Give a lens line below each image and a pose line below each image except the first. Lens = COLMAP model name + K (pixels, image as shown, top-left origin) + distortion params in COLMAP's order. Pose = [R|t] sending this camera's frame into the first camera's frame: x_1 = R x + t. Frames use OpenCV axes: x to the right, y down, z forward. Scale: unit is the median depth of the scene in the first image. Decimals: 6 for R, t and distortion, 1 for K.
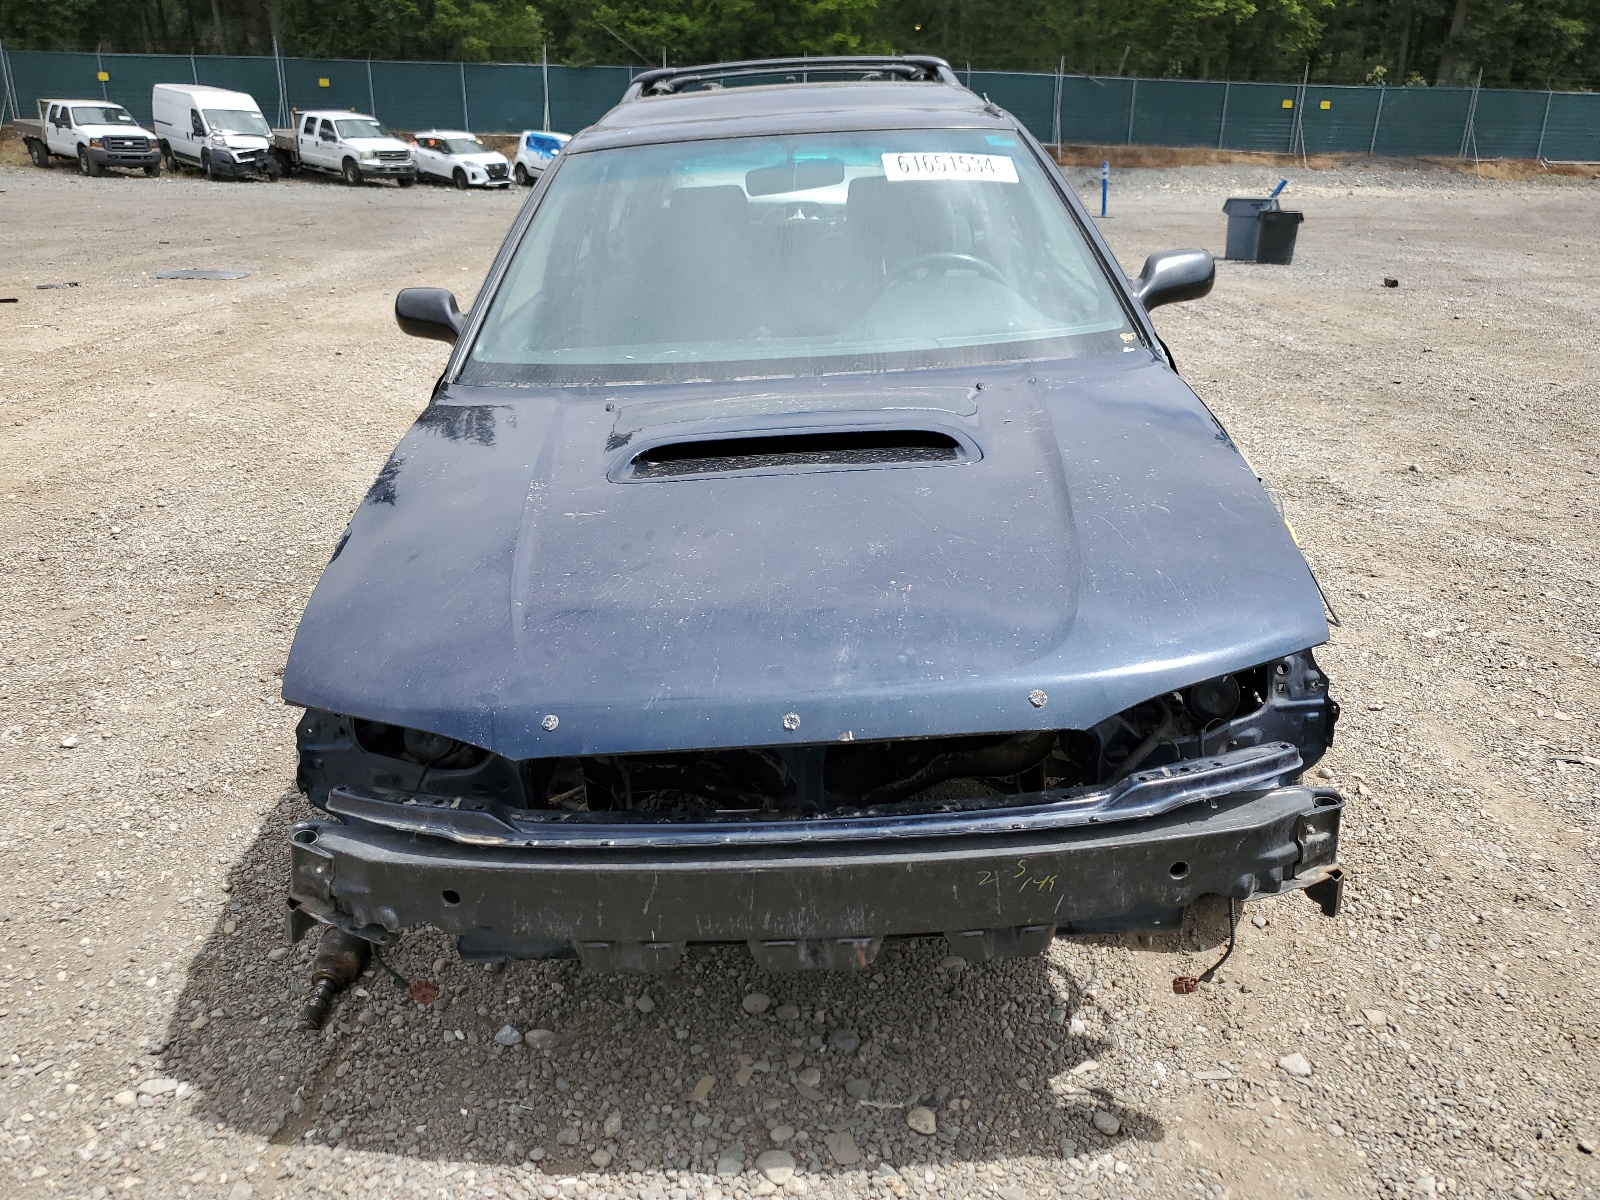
lens RADIAL K [[1266.4, 0, 854.0], [0, 1266.4, 598.6], [0, 0, 1]] dist [0.010314, 0.015671]
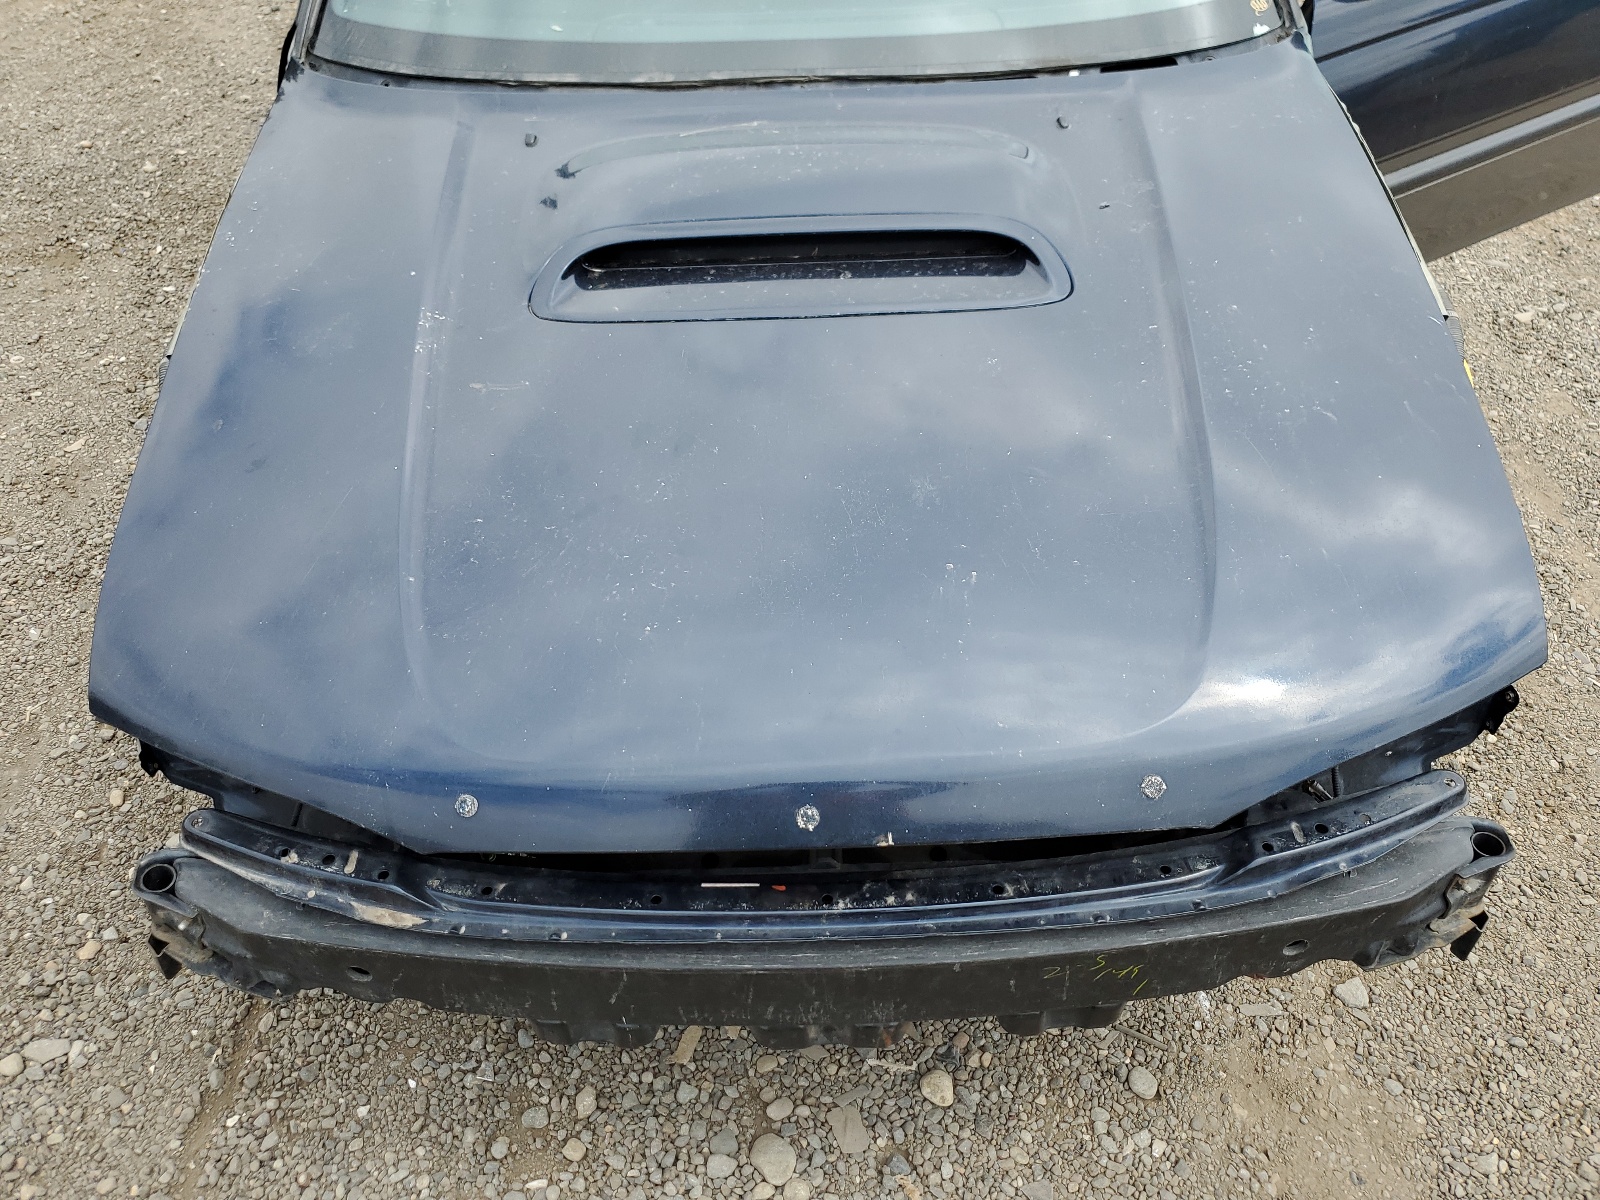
lens RADIAL K [[1266.4, 0, 854.0], [0, 1266.4, 598.6], [0, 0, 1]] dist [0.010314, 0.015671]
pose [[0.999278, 0.022568, 0.030555, -0.039648], [-0.032589, 0.922606, 0.384365, -0.242132], [-0.019516, -0.385083, 0.922676, 0.319480]]
